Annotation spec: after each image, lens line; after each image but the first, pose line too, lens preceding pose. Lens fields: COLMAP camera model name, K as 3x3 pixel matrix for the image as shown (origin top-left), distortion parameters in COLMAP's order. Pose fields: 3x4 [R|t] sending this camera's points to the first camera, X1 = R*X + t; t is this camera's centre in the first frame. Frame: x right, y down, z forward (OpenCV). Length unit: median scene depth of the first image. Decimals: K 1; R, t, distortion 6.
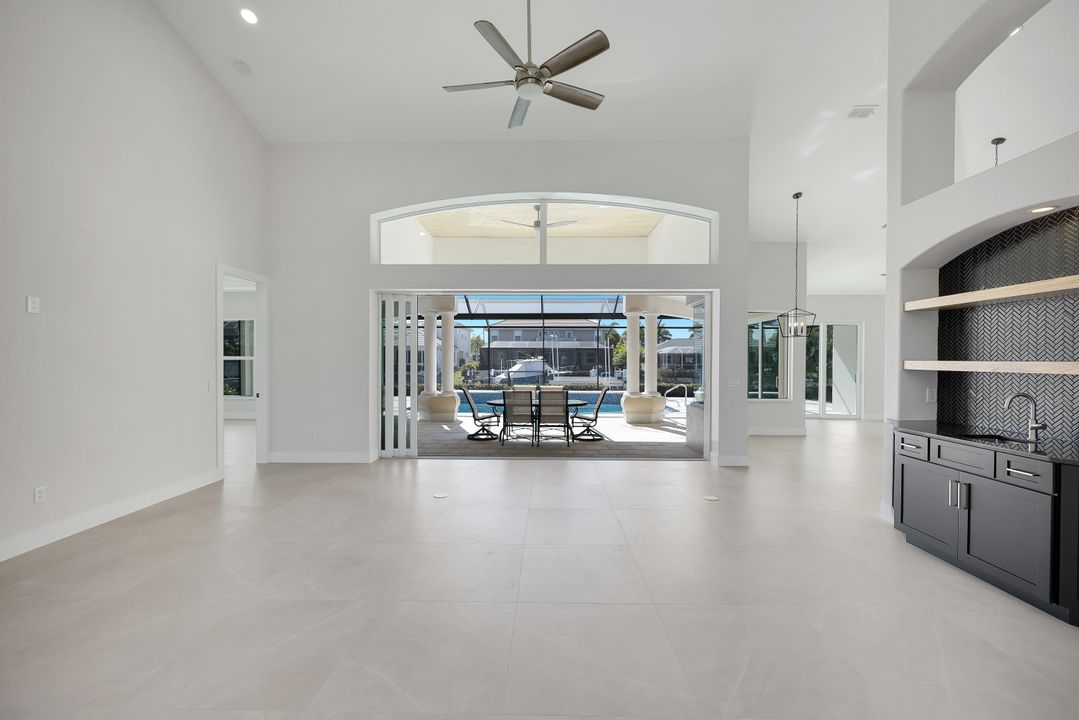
lens RADIAL K [[434.0, 0, 535.9], [0, 434.0, 363.0], [0, 0, 1]] dist [-0.002199, 0.000244]
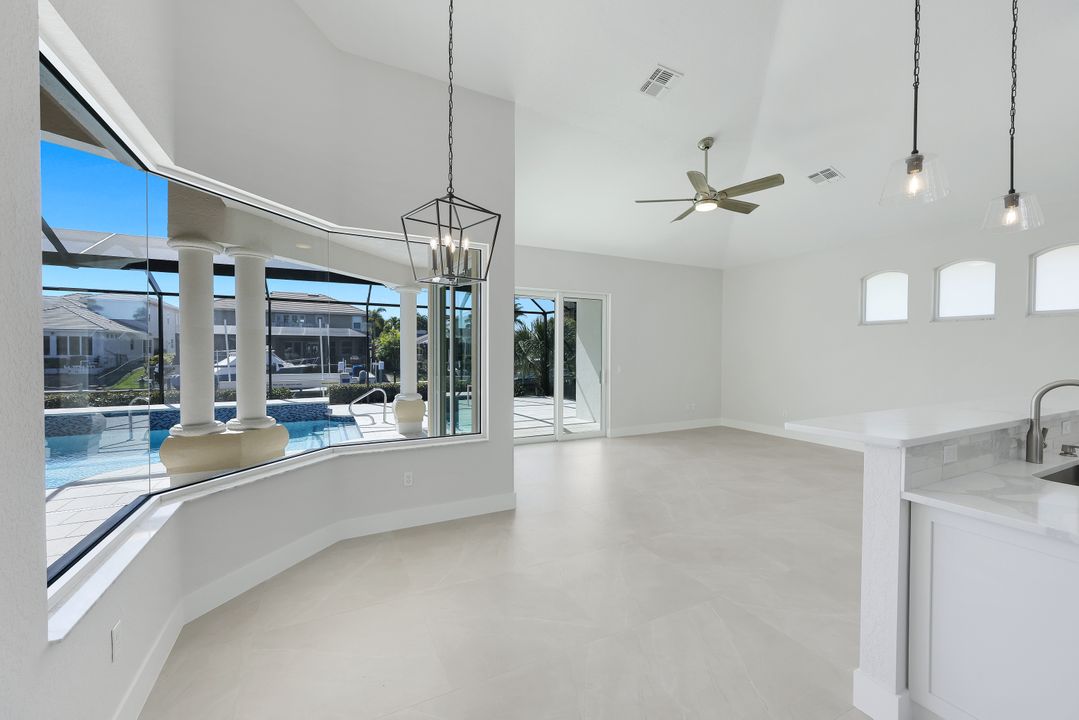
lens RADIAL K [[434.0, 0, 538.8], [0, 434.0, 358.4], [0, 0, 1]] dist [-0.002199, 0.000244]
pose [[0.881523, -0.009076, 0.472054, 0.319354], [0.003642, 0.999916, 0.012425, -0.003243], [-0.472127, -0.009234, 0.881482, 0.429566]]
